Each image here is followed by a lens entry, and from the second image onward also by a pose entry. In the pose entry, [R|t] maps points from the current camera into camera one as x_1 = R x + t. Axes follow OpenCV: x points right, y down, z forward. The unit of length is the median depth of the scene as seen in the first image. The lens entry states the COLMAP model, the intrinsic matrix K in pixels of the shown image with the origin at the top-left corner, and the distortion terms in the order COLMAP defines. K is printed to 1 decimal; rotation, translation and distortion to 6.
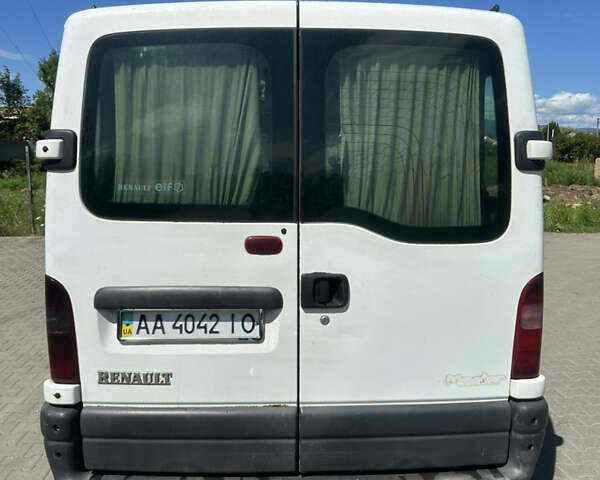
lens RADIAL K [[583.4, 0, 300.0], [0, 583.4, 240.0], [0, 0, 1]] dist [0.055380, -0.011827]
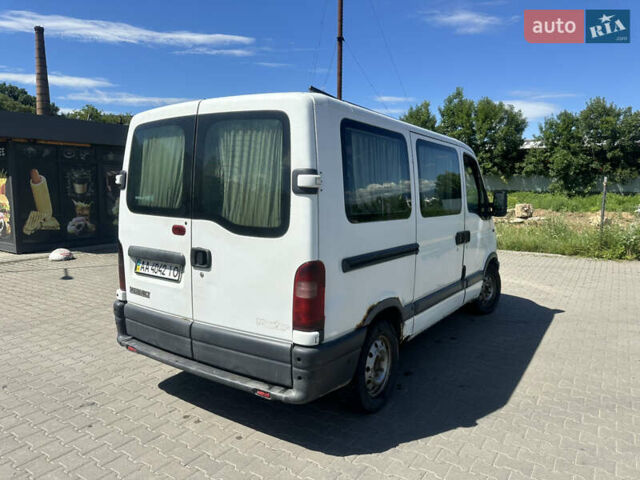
lens RADIAL K [[455.7, 0, 320.0], [0, 455.7, 240.0], [0, 0, 1]] dist [0.056637, -0.070918]
pose [[0.808213, 0.078045, -0.583696, 1.140954], [-0.099563, 0.995020, -0.004817, 0.002180], [0.580413, 0.062007, 0.811958, 0.067191]]
